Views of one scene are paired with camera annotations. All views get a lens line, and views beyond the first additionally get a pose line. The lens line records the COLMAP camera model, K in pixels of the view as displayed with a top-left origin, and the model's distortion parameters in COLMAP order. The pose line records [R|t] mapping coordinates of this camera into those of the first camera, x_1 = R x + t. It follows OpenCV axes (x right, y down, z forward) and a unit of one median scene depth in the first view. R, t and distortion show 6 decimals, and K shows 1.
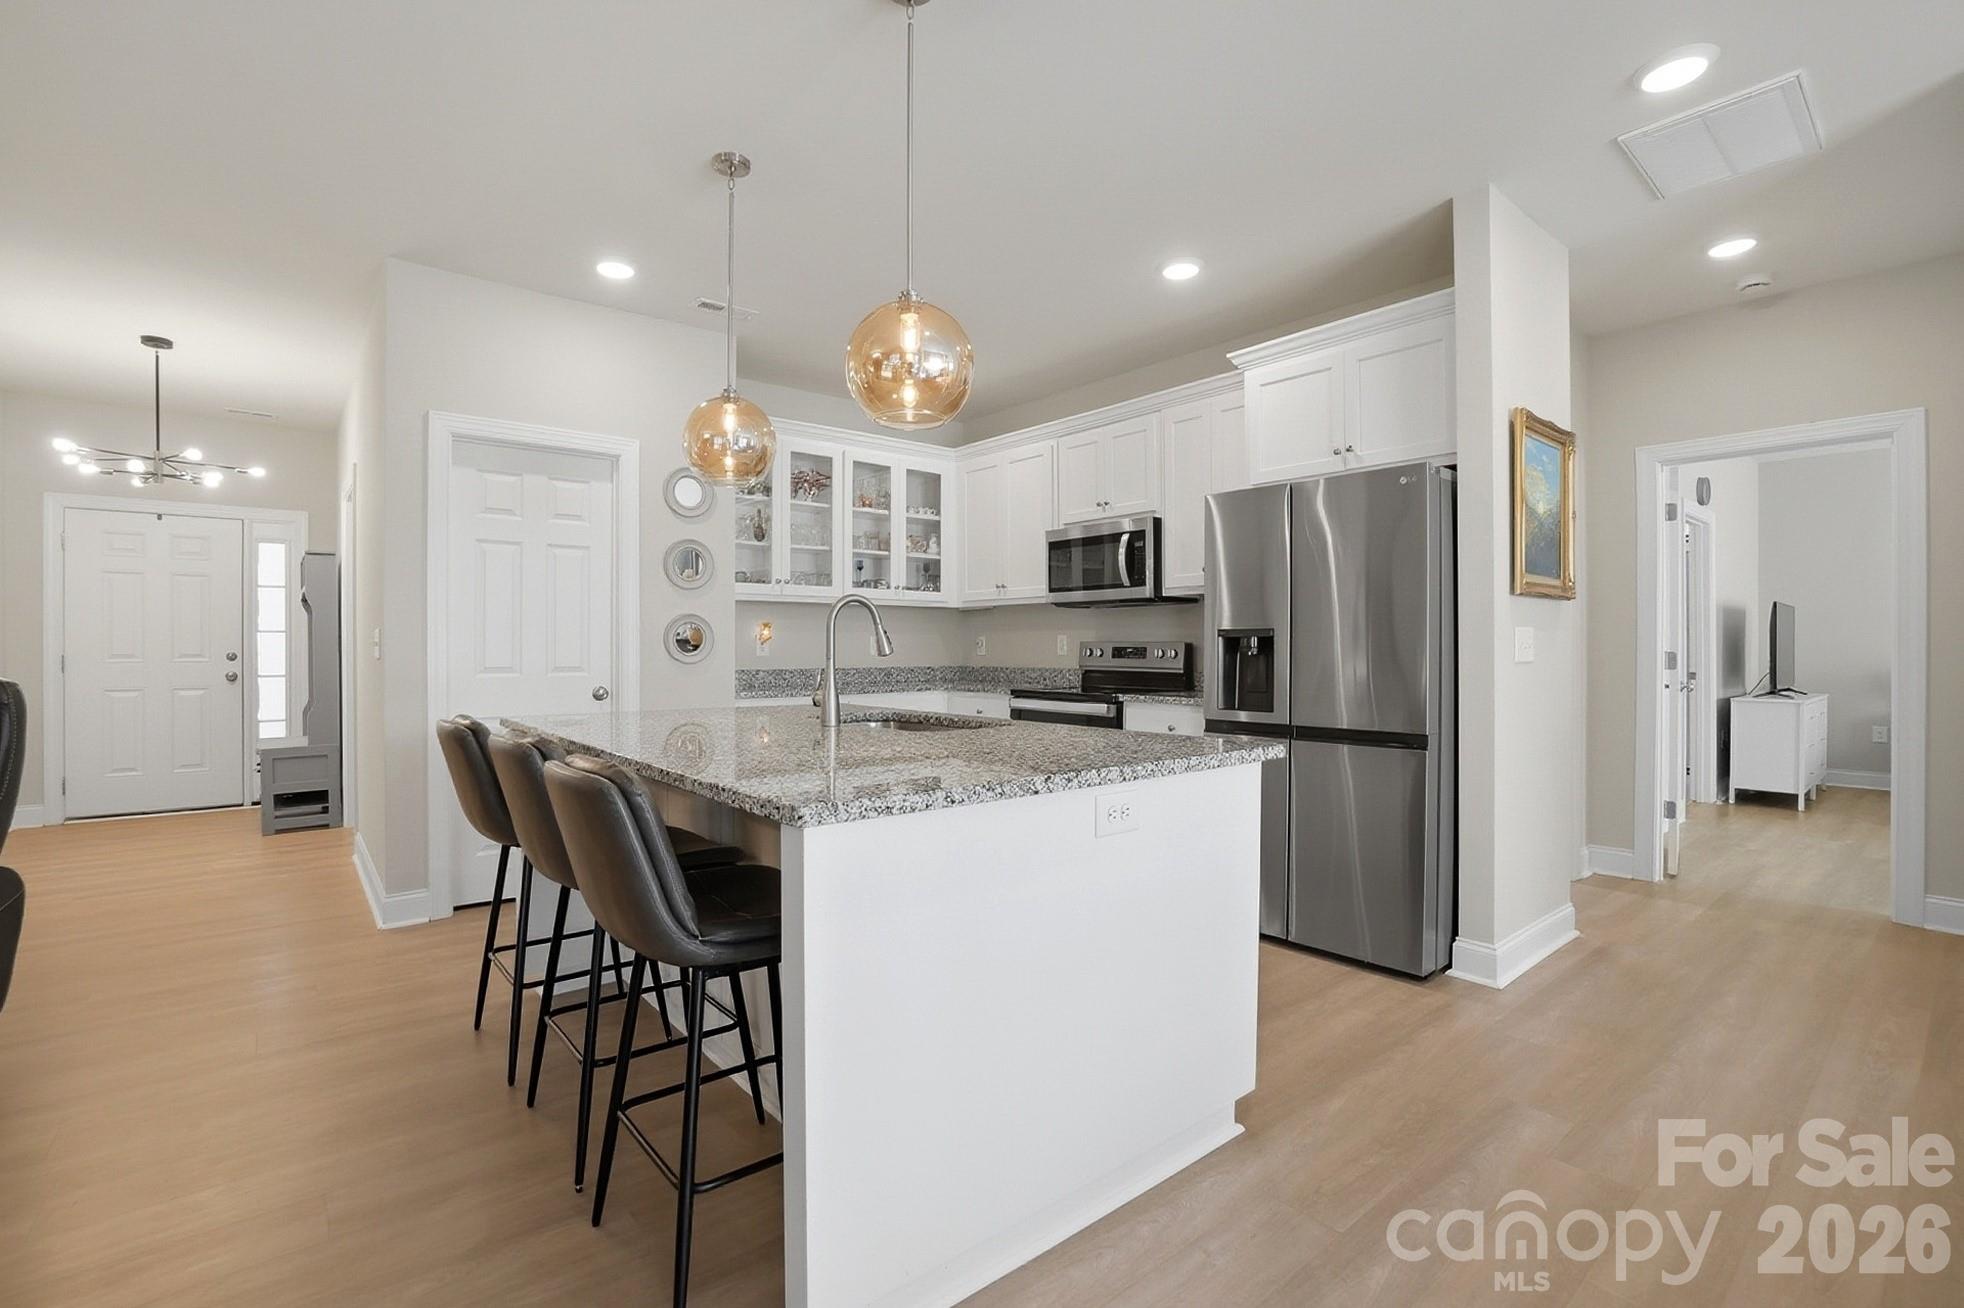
lens RADIAL K [[885.1, 0, 973.4], [0, 885.1, 645.2], [0, 0, 1]] dist [-0.072148, 0.027028]
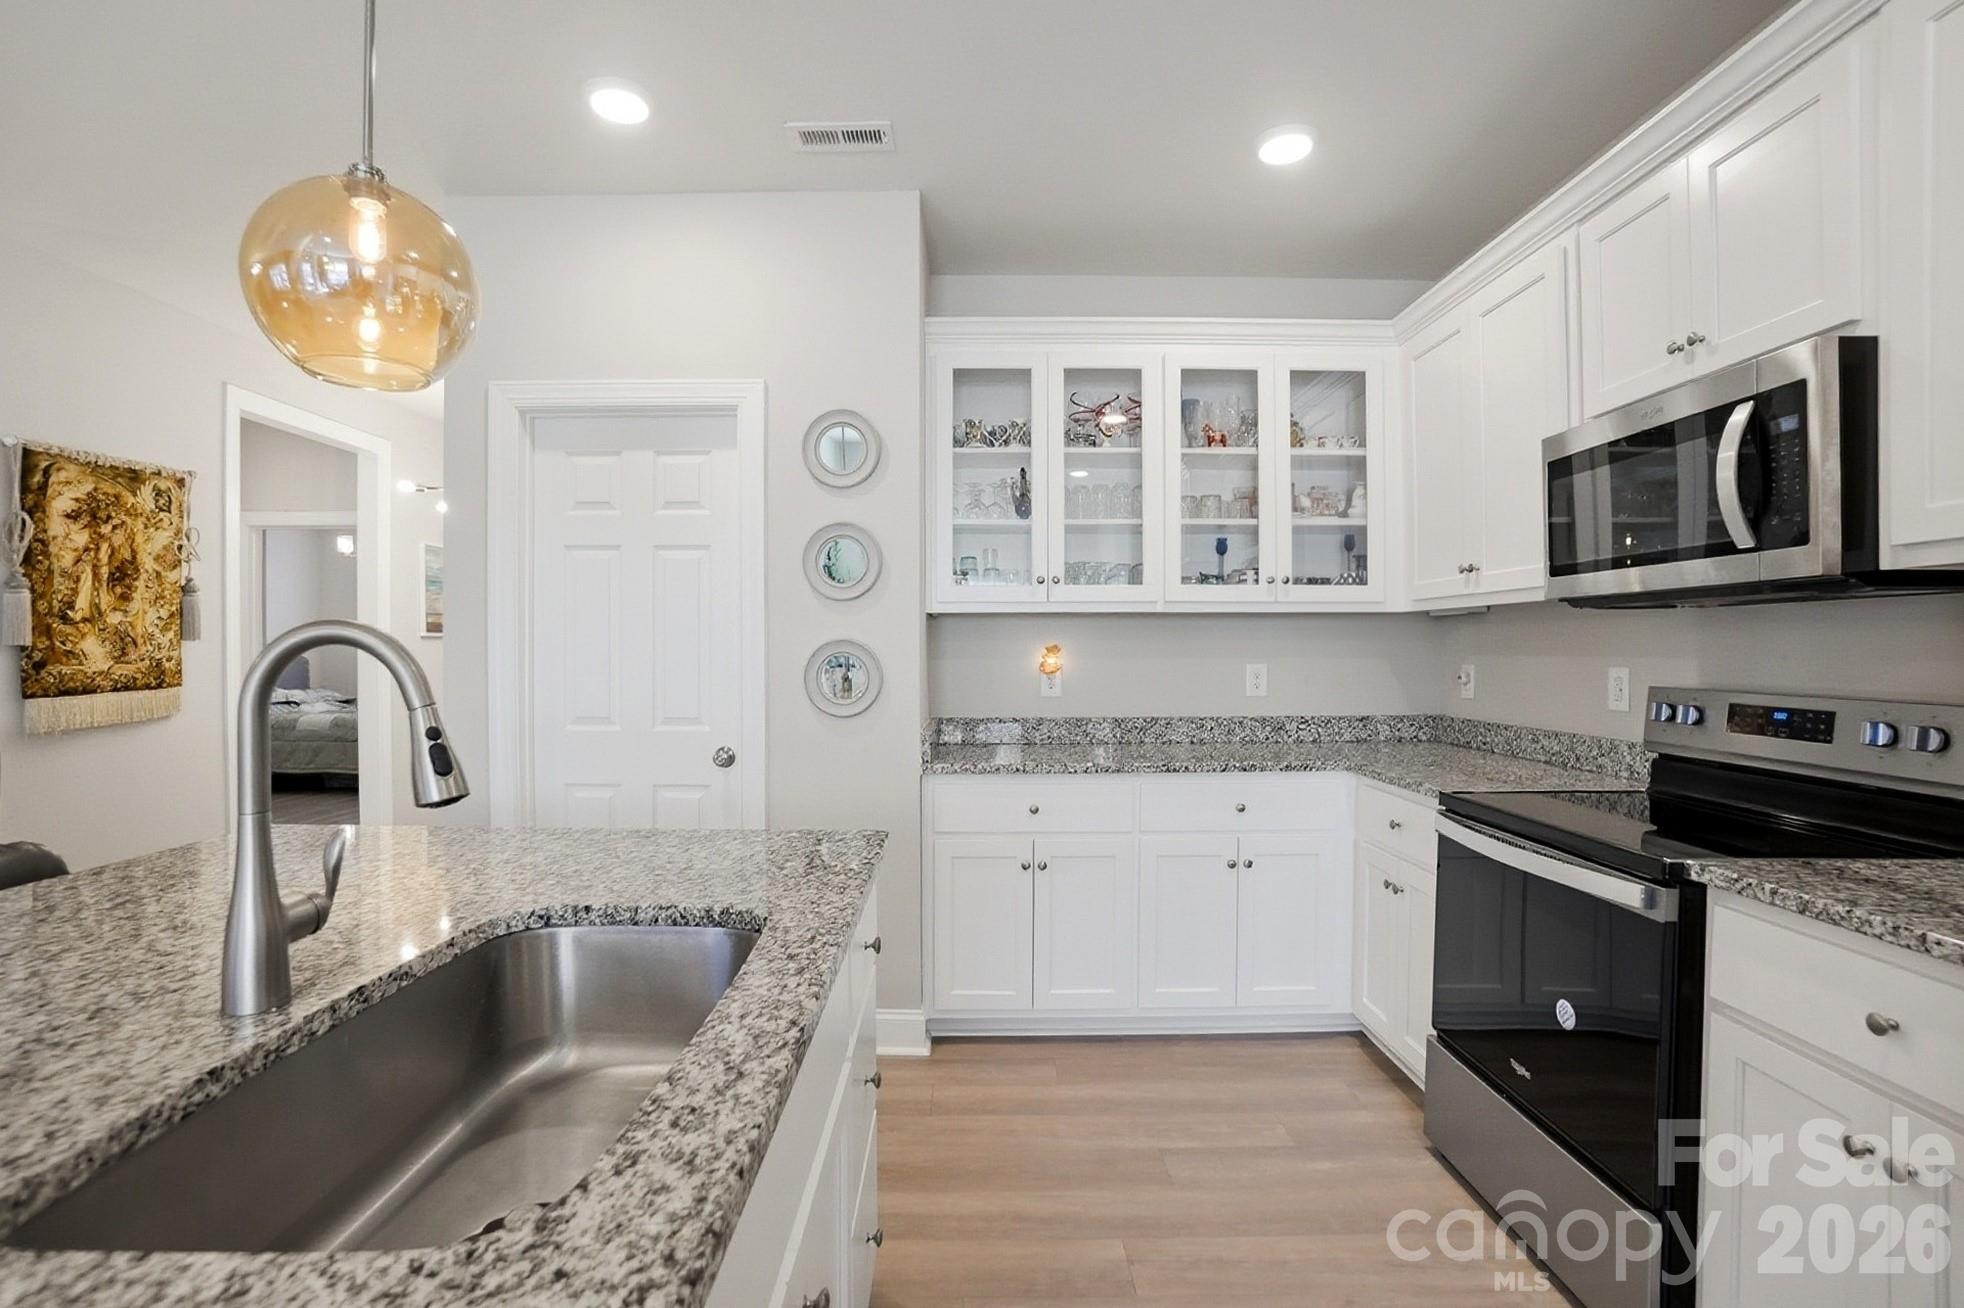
lens RADIAL K [[896.5, 0, 972.8], [0, 896.5, 653.4], [0, 0, 1]] dist [-0.070887, 0.027339]
pose [[0.775479, 0.000716, -0.631373, 0.137265], [0.003567, 0.999978, 0.005515, -0.024540], [0.631363, -0.006529, 0.775460, 0.478841]]
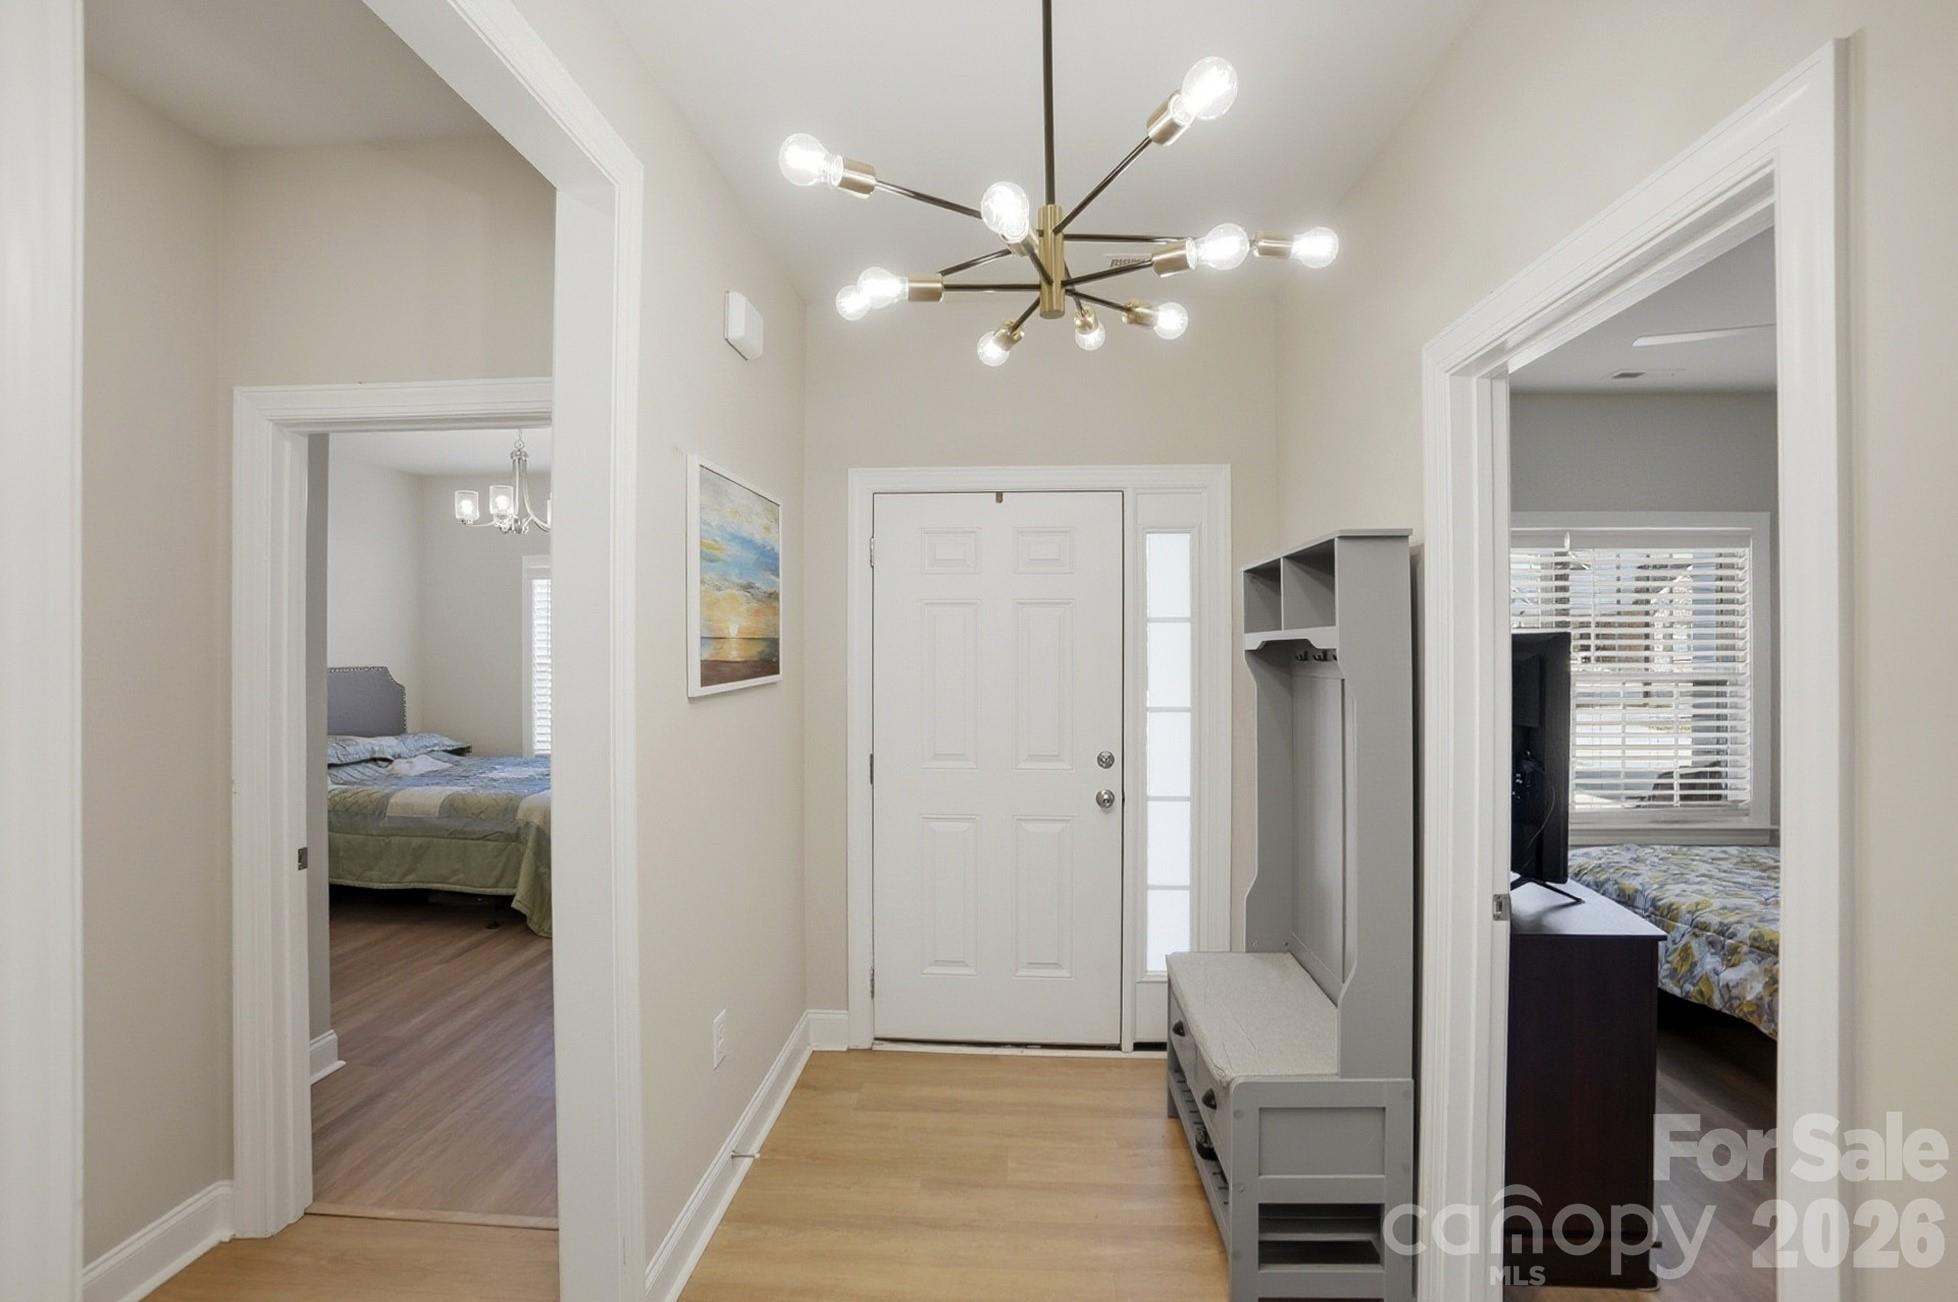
lens RADIAL K [[876.7, 0, 972.9], [0, 876.7, 639.1], [0, 0, 1]] dist [-0.058833, 0.020593]
pose [[0.732578, -0.002497, -0.680679, -0.685568], [0.000193, 0.999994, -0.003461, -0.068928], [0.680683, 0.002405, 0.732574, 0.670355]]
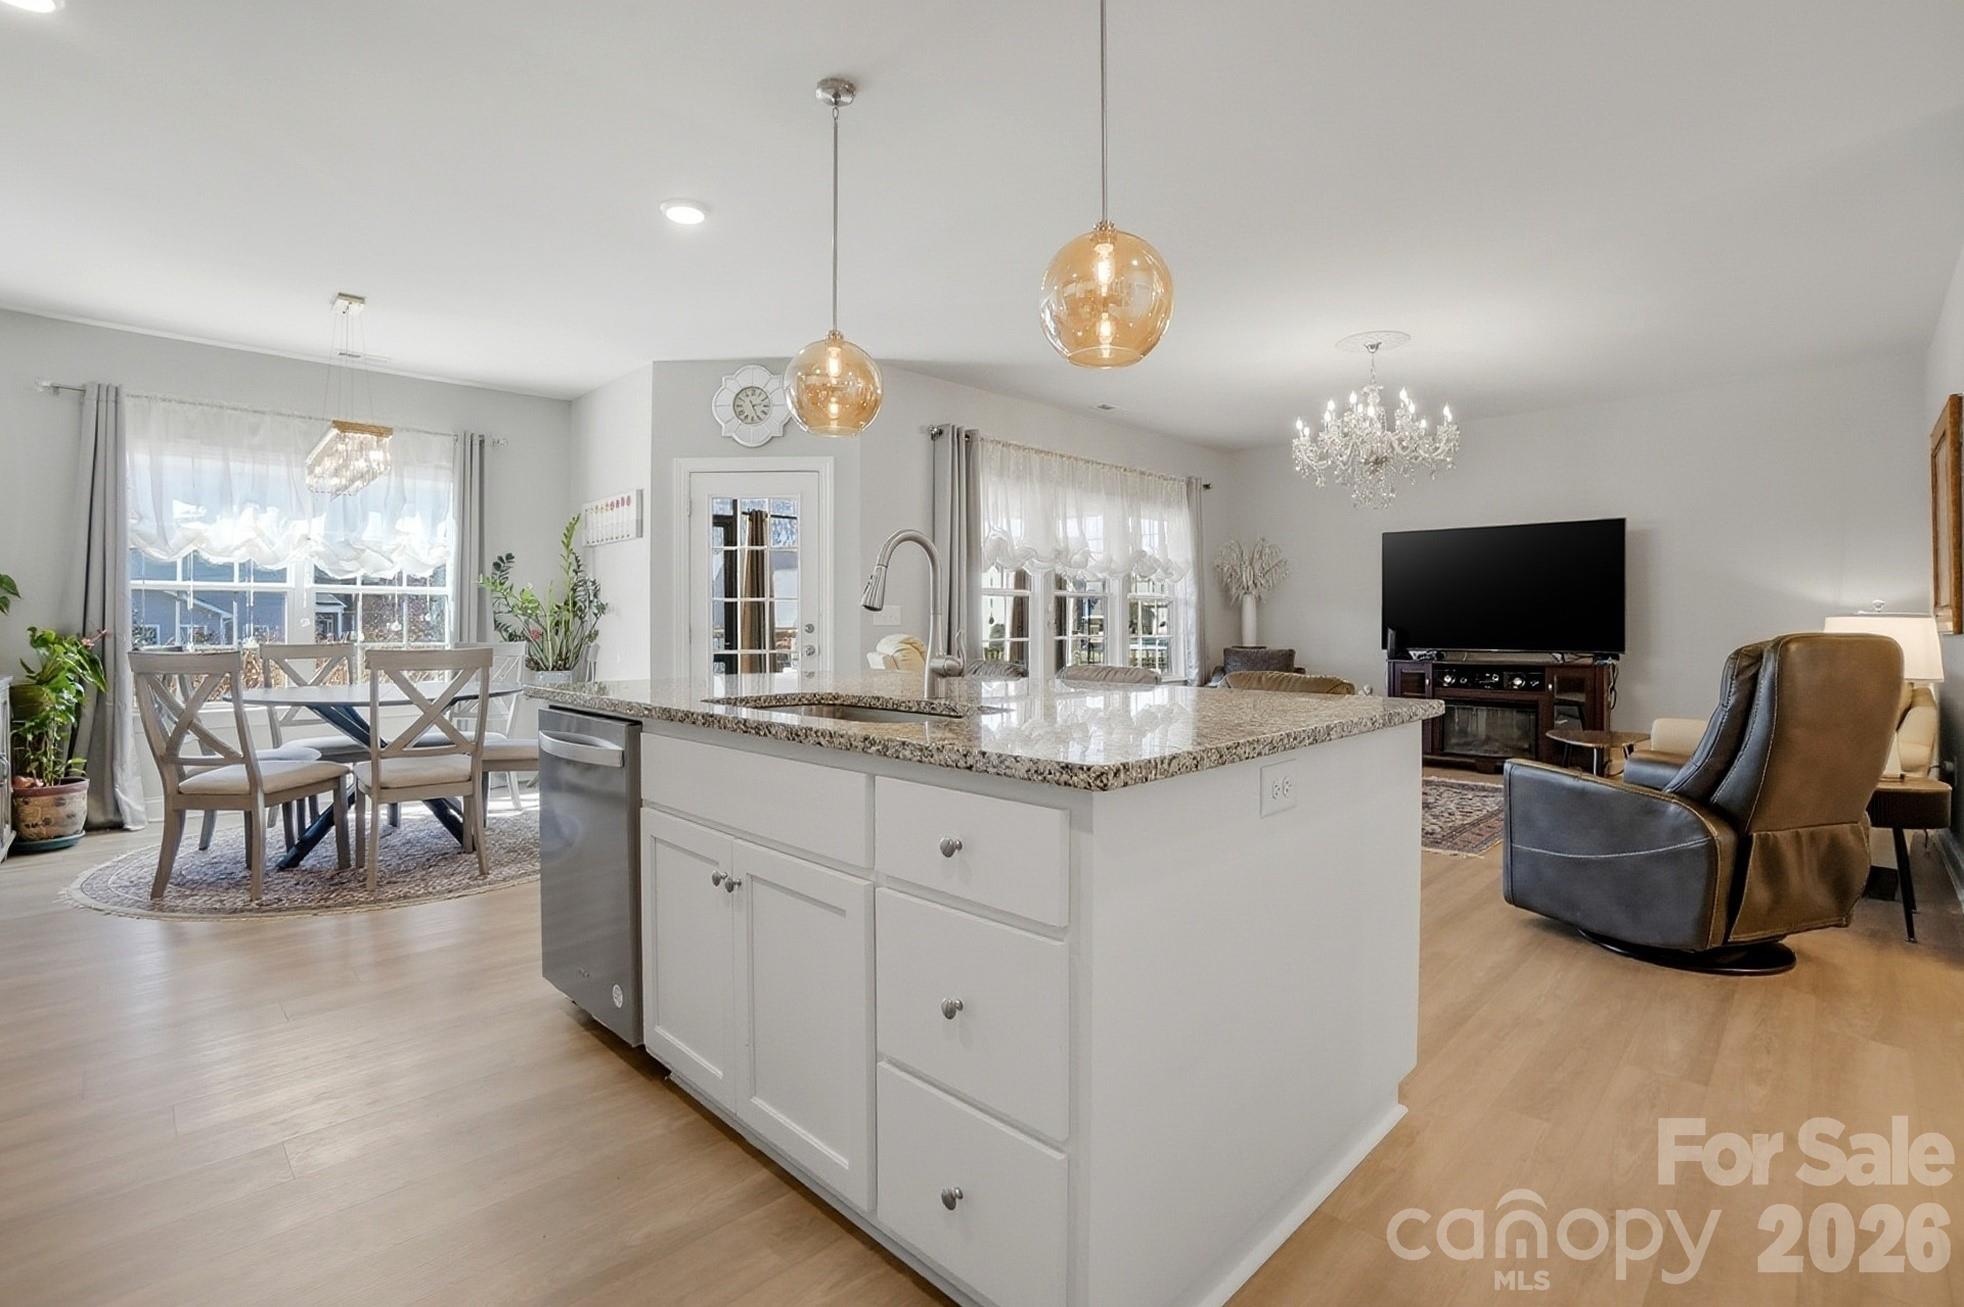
lens RADIAL K [[897.7, 0, 971.9], [0, 897.7, 625.4], [0, 0, 1]] dist [-0.065443, 0.023628]
pose [[-0.995589, 0.001184, -0.093816, -0.061343], [0.001312, 0.999998, -0.001303, 0.013732], [0.093815, -0.001420, -0.995589, 0.949269]]
